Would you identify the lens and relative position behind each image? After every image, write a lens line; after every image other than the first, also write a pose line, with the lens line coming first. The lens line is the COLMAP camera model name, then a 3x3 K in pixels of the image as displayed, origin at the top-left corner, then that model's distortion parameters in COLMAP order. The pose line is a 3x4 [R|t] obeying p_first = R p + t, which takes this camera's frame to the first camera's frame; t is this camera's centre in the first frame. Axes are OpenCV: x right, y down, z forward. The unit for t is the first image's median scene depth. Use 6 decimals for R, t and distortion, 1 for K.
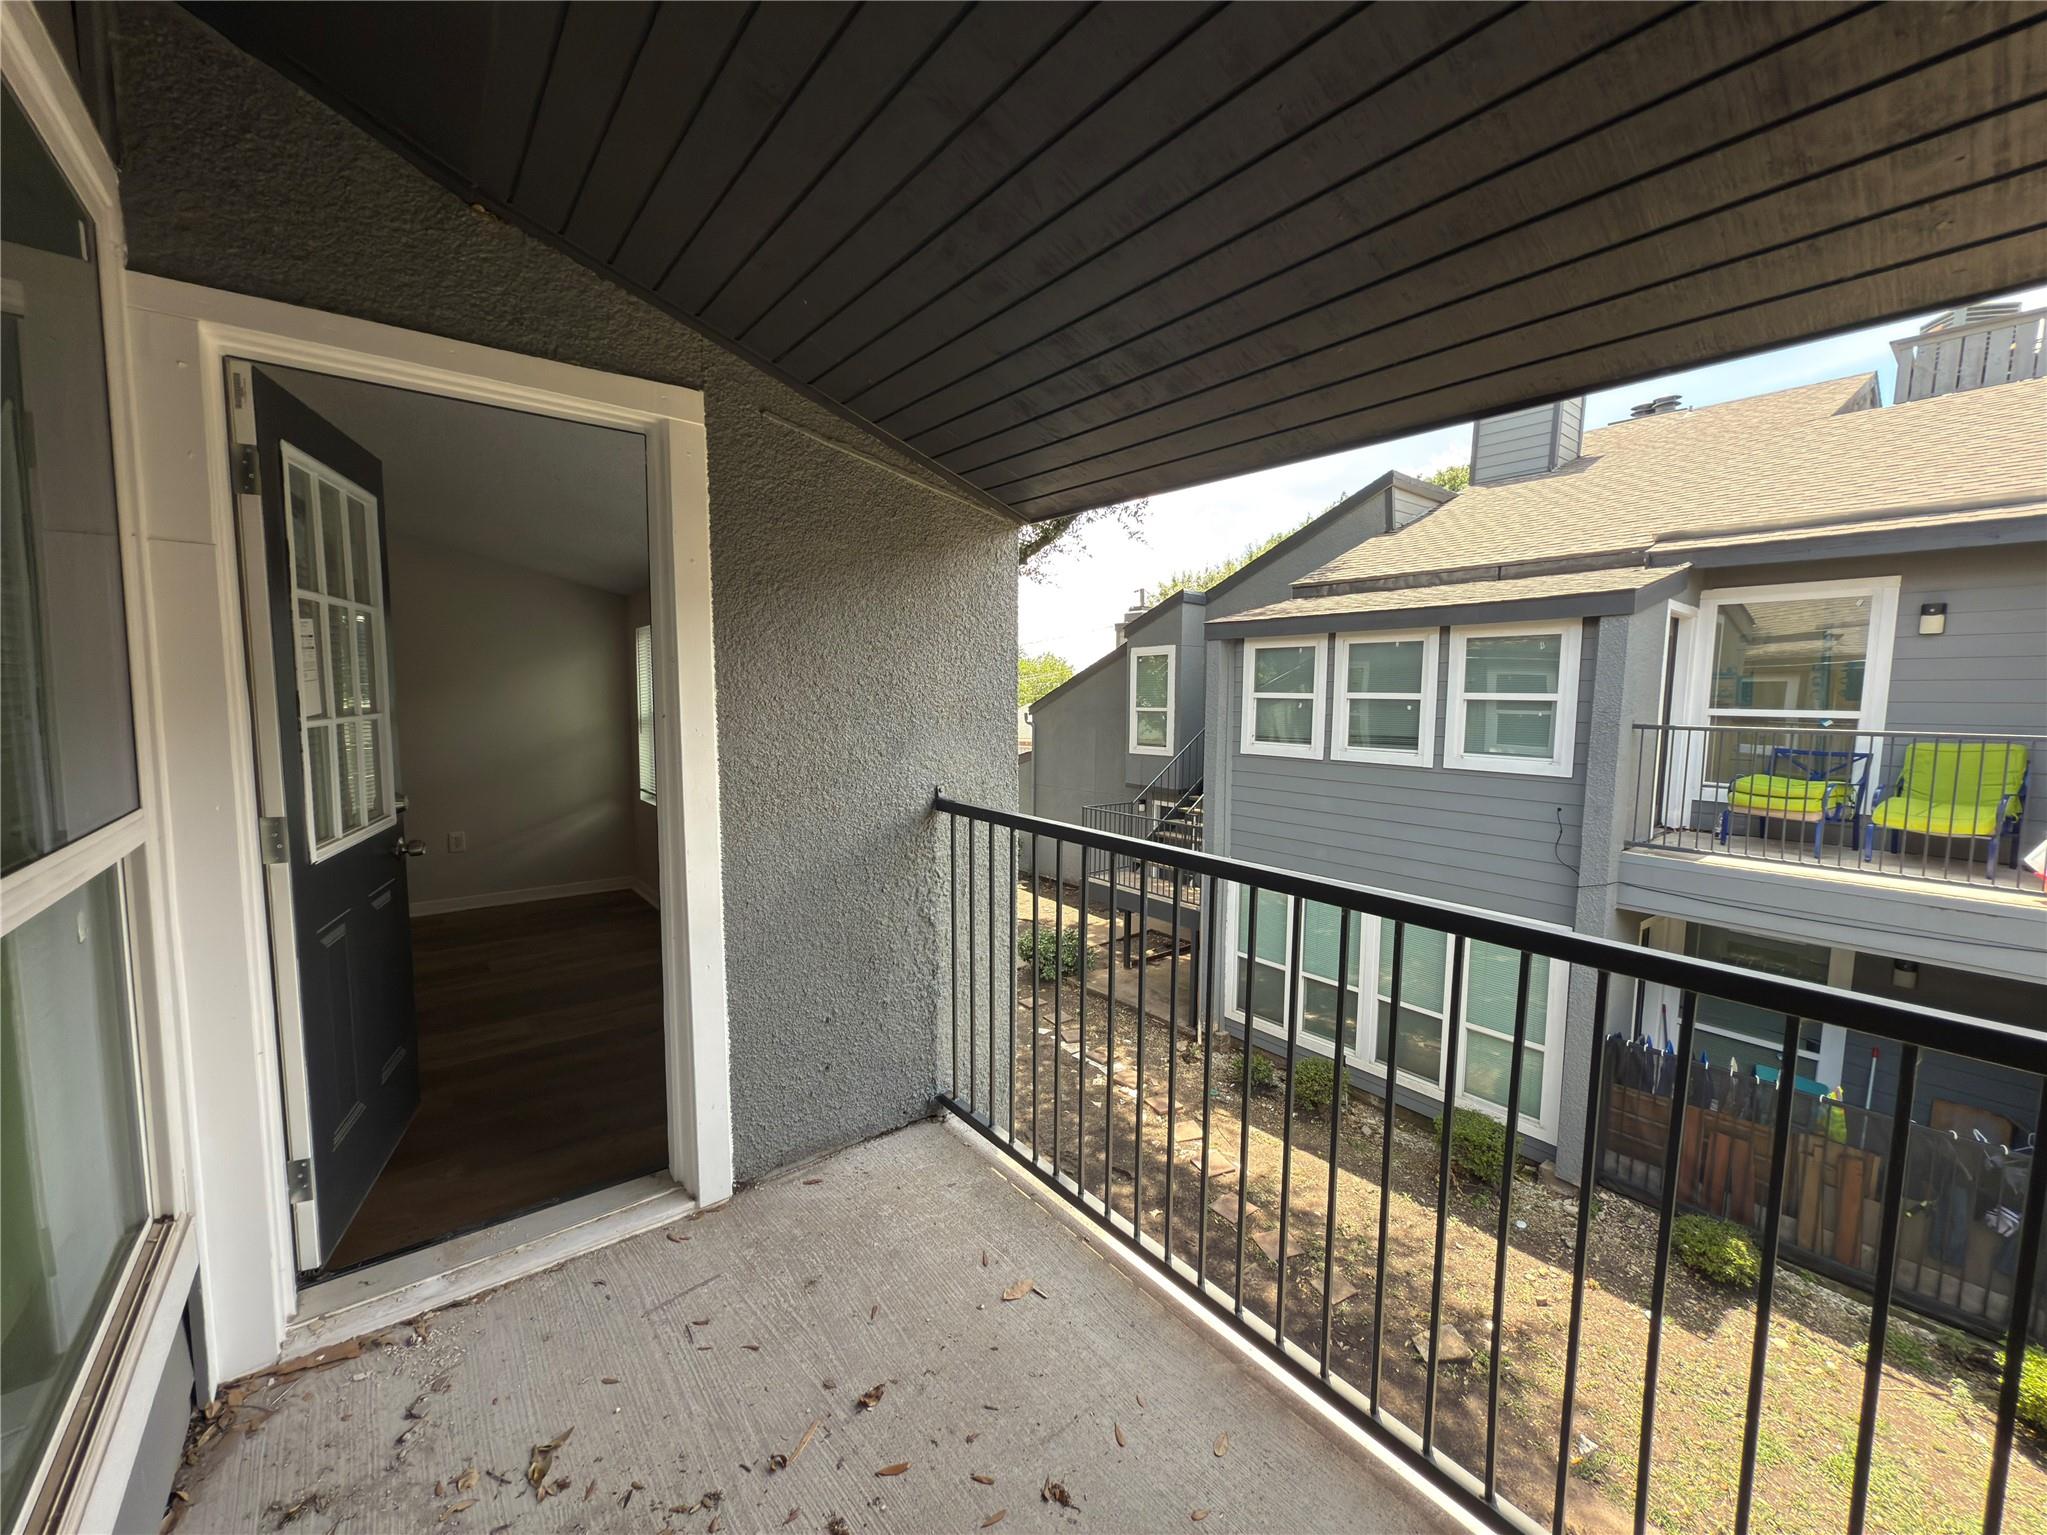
lens RADIAL K [[805.2, 0, 1015.6], [0, 805.2, 778.3], [0, 0, 1]] dist [-0.000038, -0.000059]
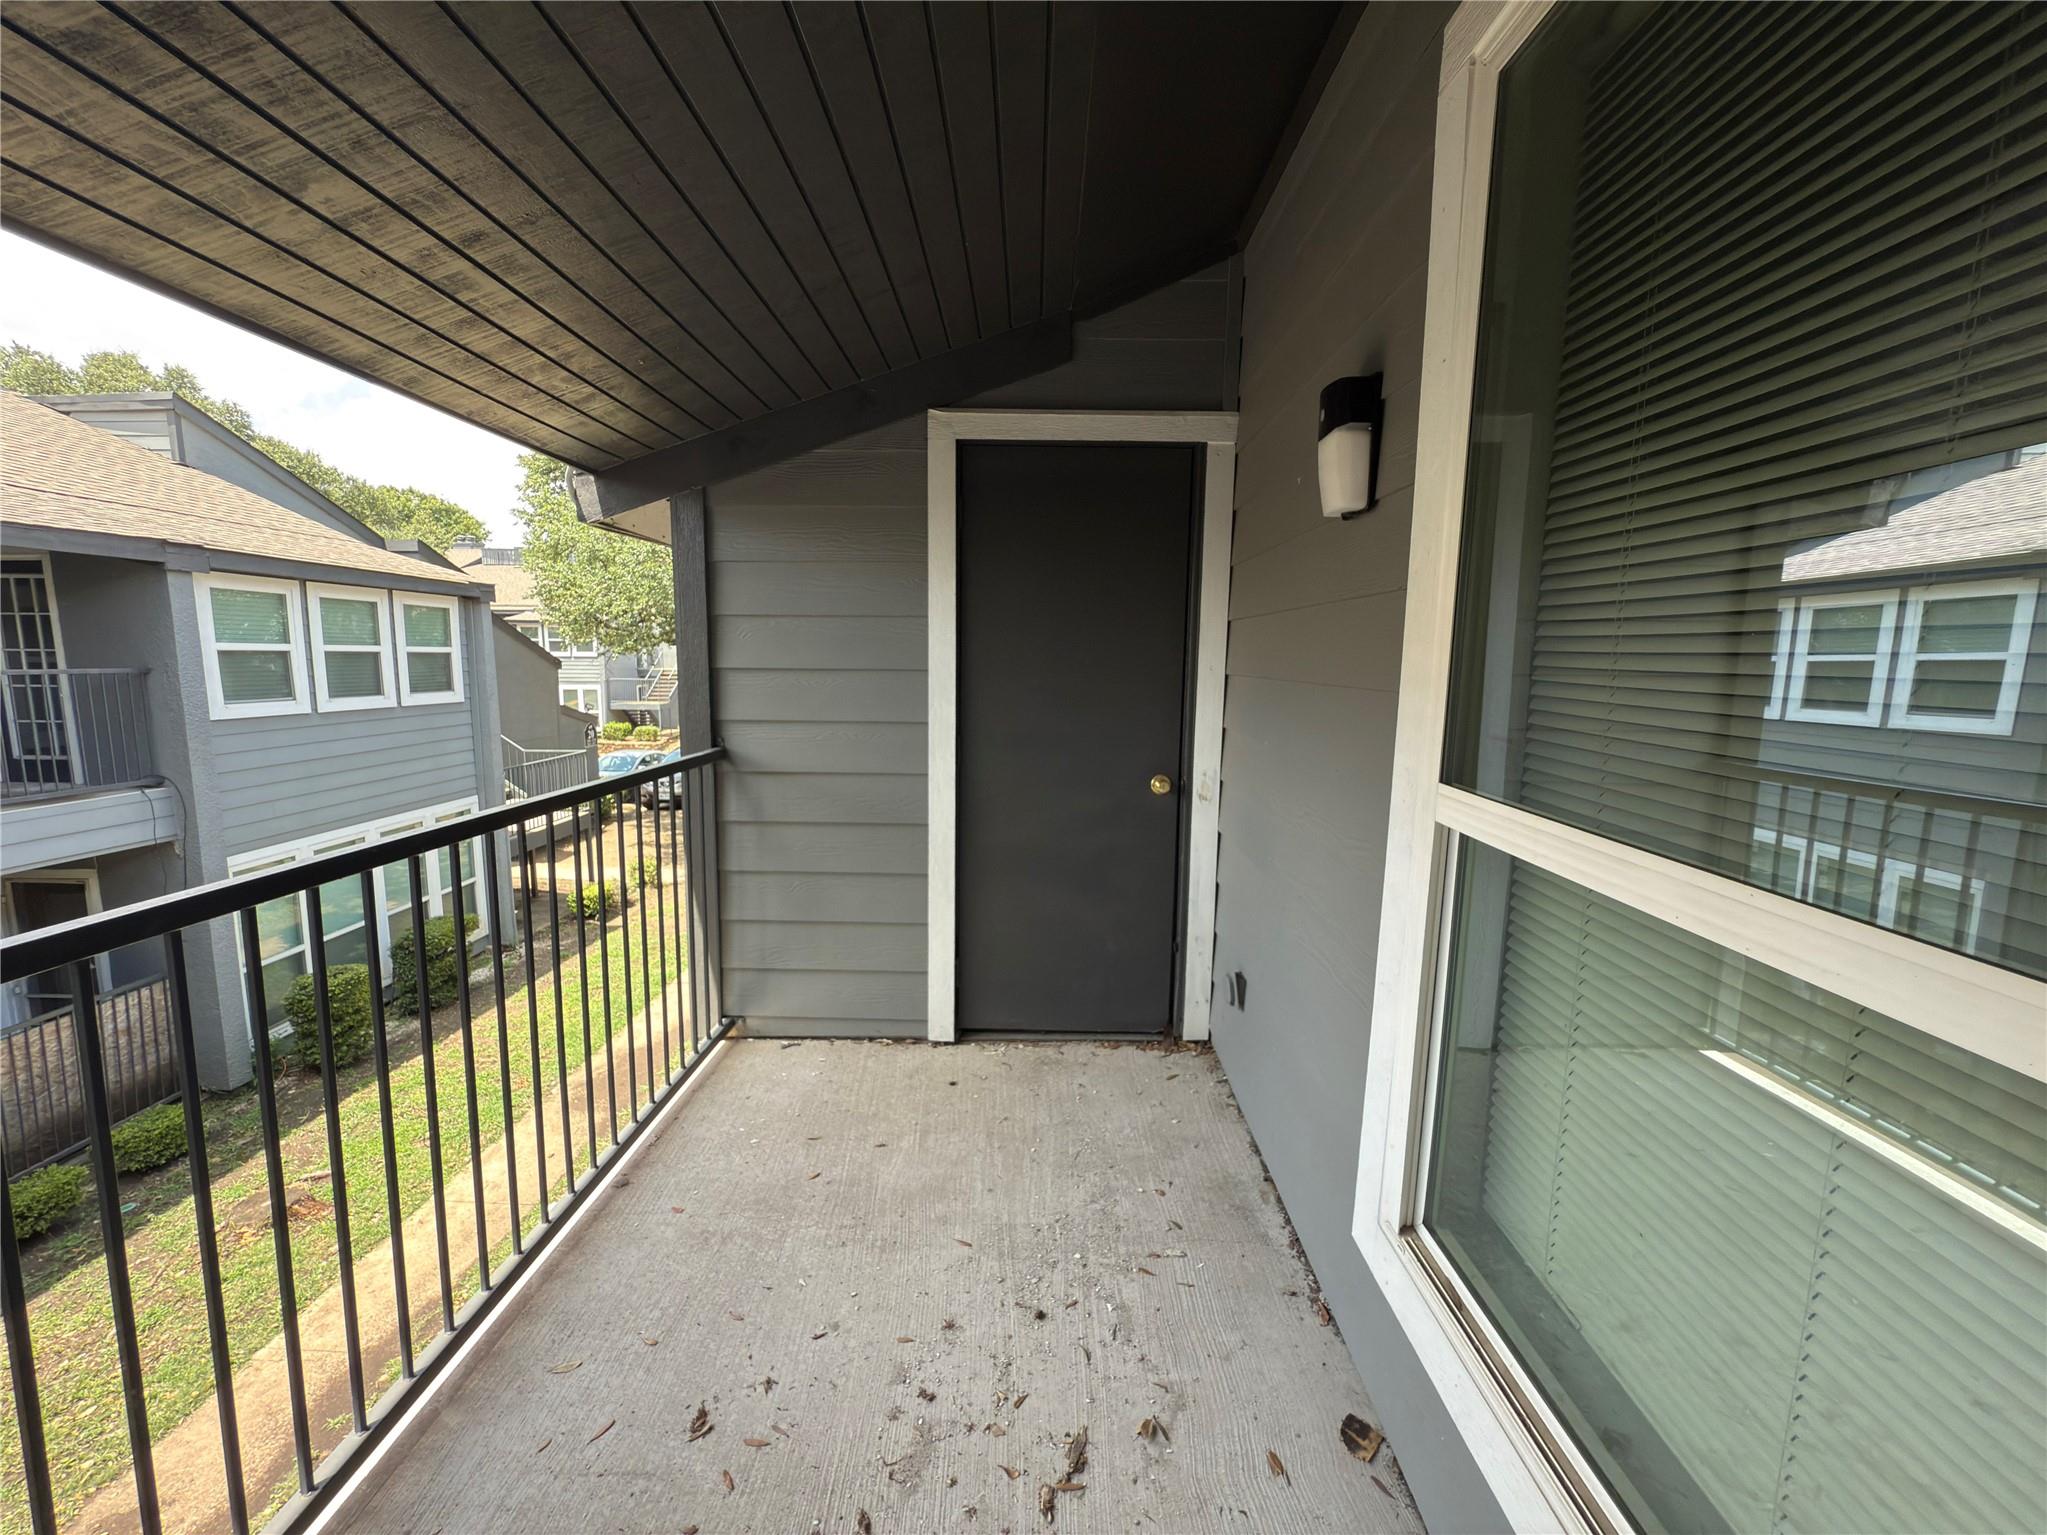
lens RADIAL K [[805.2, 0, 1018.8], [0, 805.2, 766.6], [0, 0, 1]] dist [-0.000038, -0.000059]
pose [[-0.771712, -0.088559, 0.629776, -0.608320], [0.054213, 0.977493, 0.203885, -0.086672], [-0.633657, 0.191483, -0.749542, 0.984322]]
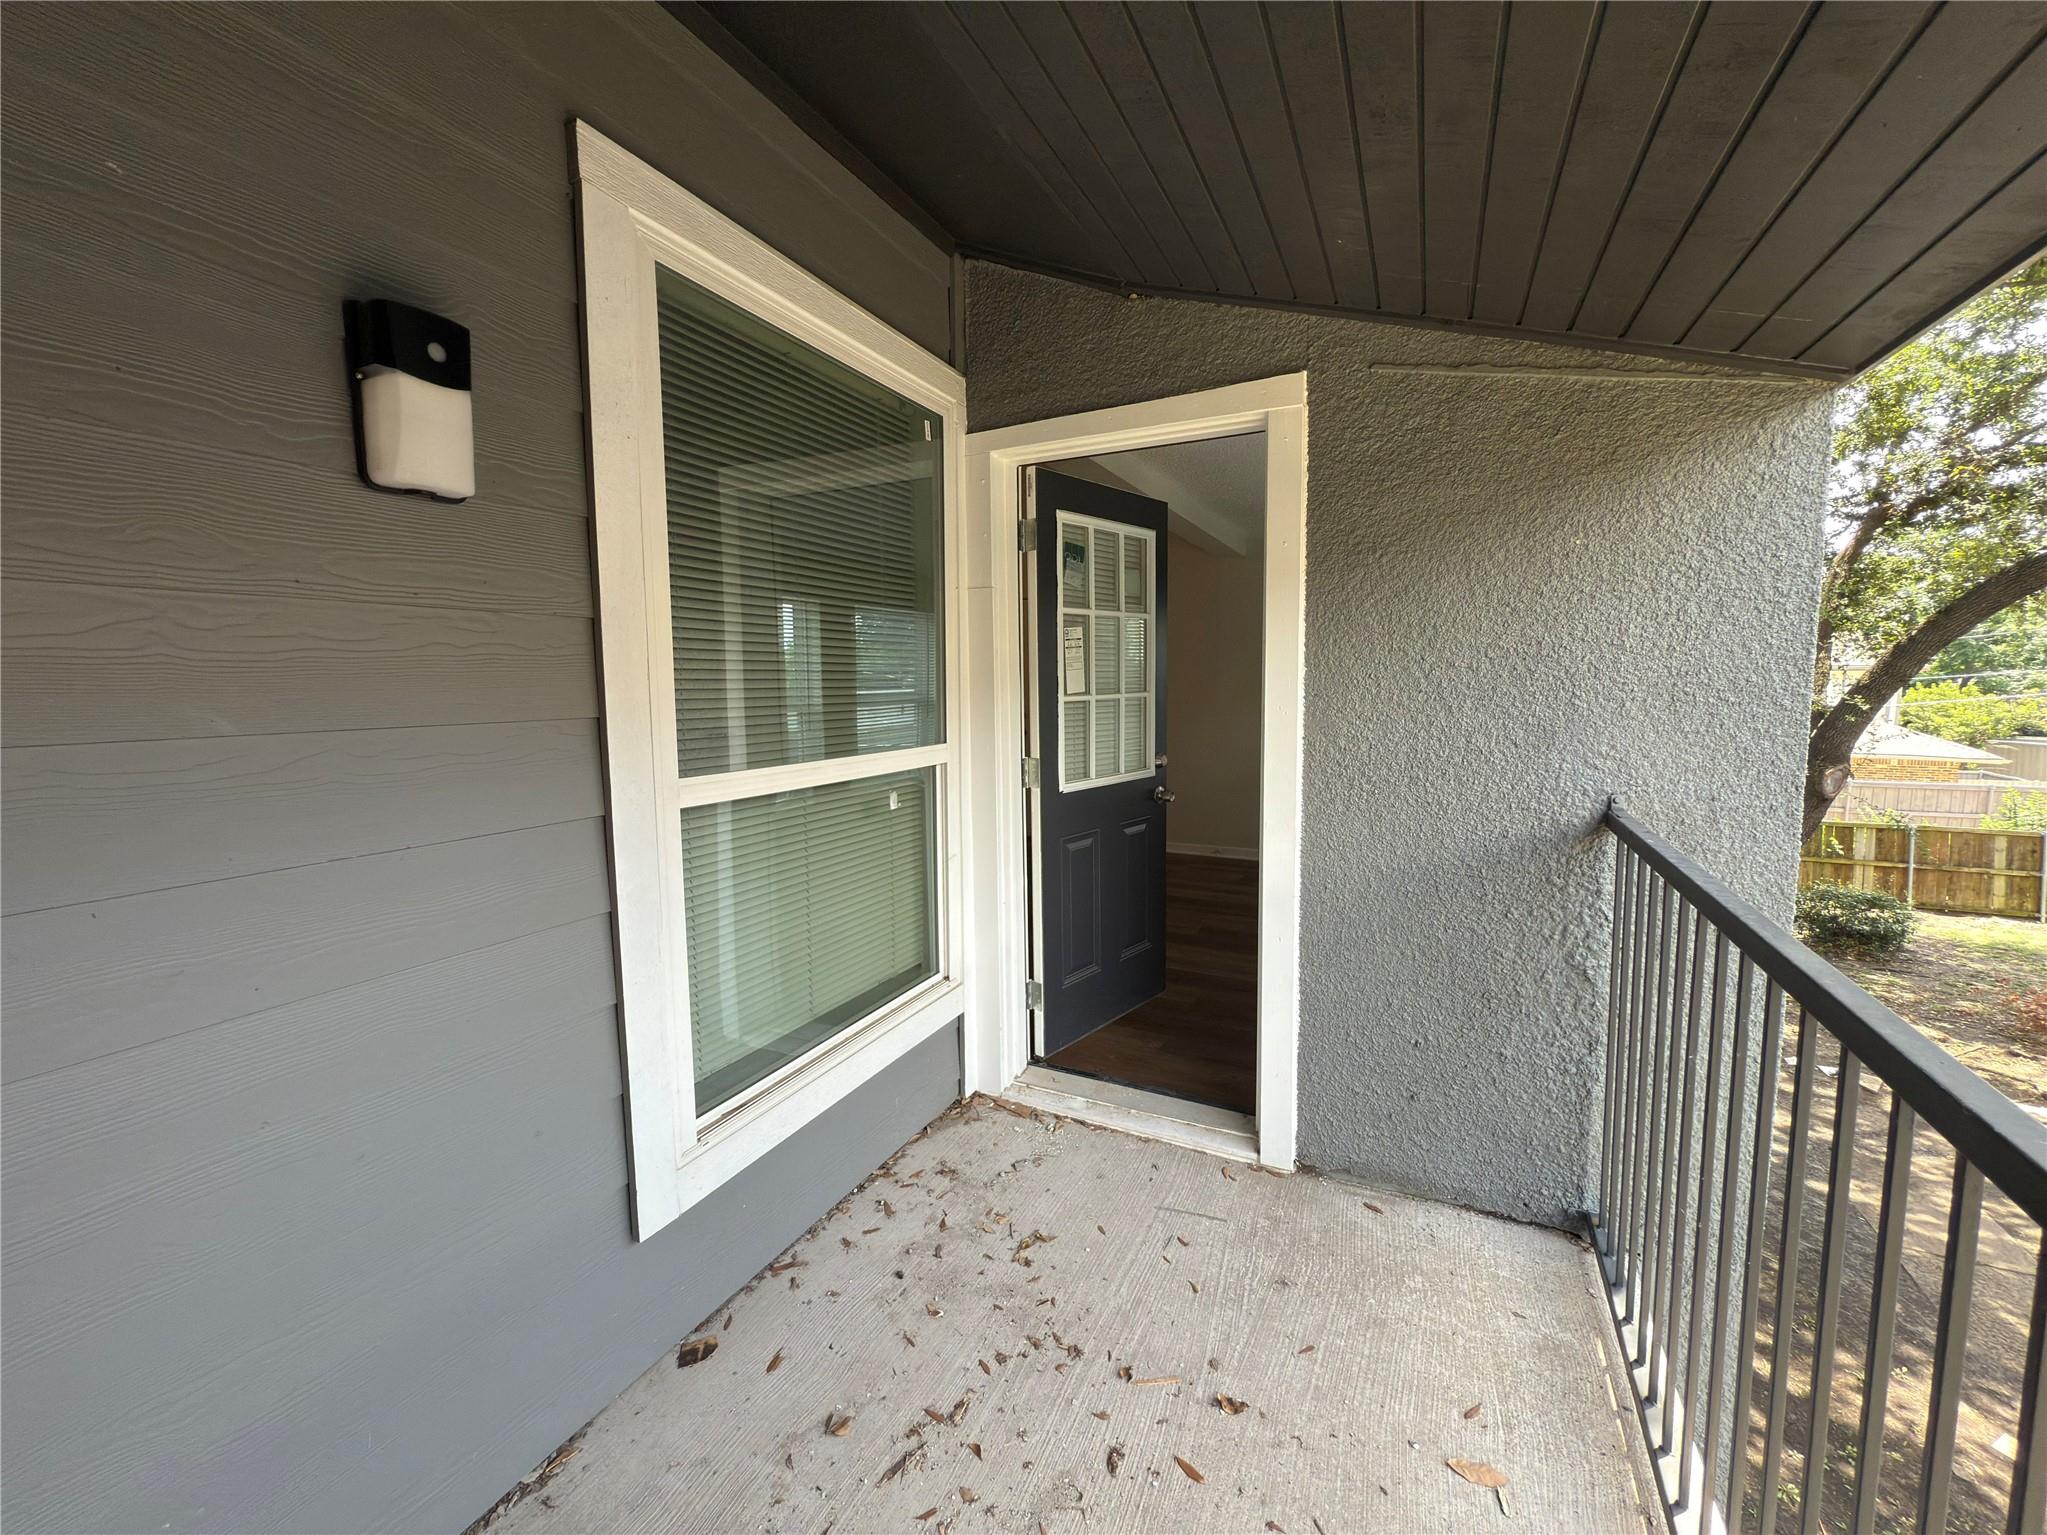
lens RADIAL K [[805.2, 0, 1030.3], [0, 805.2, 778.0], [0, 0, 1]] dist [-0.000038, -0.000059]
pose [[0.438467, 0.095386, -0.893671, 0.410889], [-0.082286, 0.994436, 0.065768, -0.012493], [0.894972, 0.044700, 0.443877, 0.270198]]
